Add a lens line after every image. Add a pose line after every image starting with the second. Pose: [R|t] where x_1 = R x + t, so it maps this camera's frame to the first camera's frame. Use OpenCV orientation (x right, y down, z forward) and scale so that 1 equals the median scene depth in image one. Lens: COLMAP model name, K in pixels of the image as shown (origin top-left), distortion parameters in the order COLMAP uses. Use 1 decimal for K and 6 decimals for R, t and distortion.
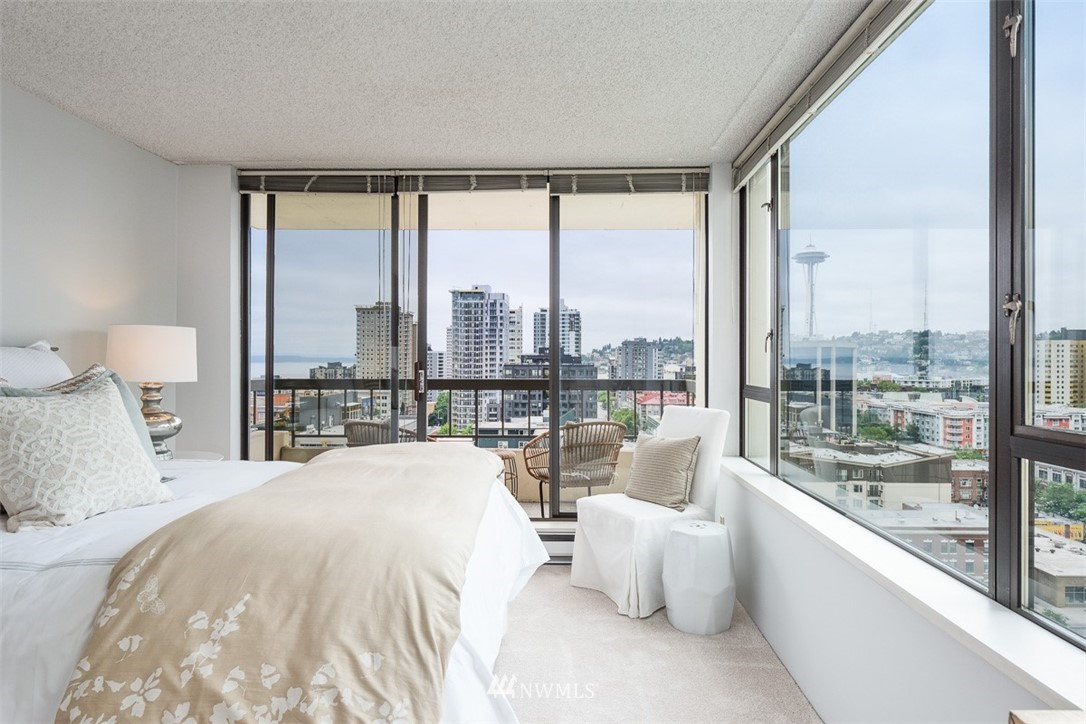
lens RADIAL K [[651.0, 0, 539.9], [0, 651.0, 363.9], [0, 0, 1]] dist [0.003108, 0.002860]
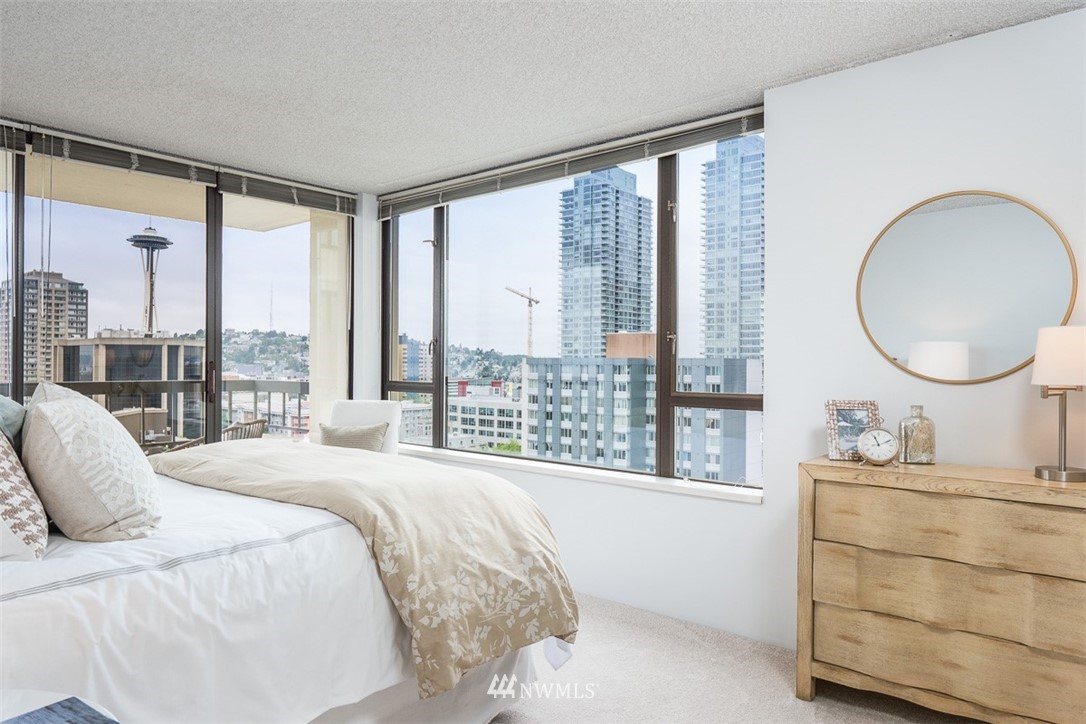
lens RADIAL K [[712.4, 0, 543.5], [0, 712.4, 362.3], [0, 0, 1]] dist [-0.003564, 0.000503]
pose [[0.618193, 0.001529, 0.786025, -0.523892], [0.000441, 0.999997, -0.002292, 0.000529], [-0.786027, 0.001764, 0.618190, -0.047360]]
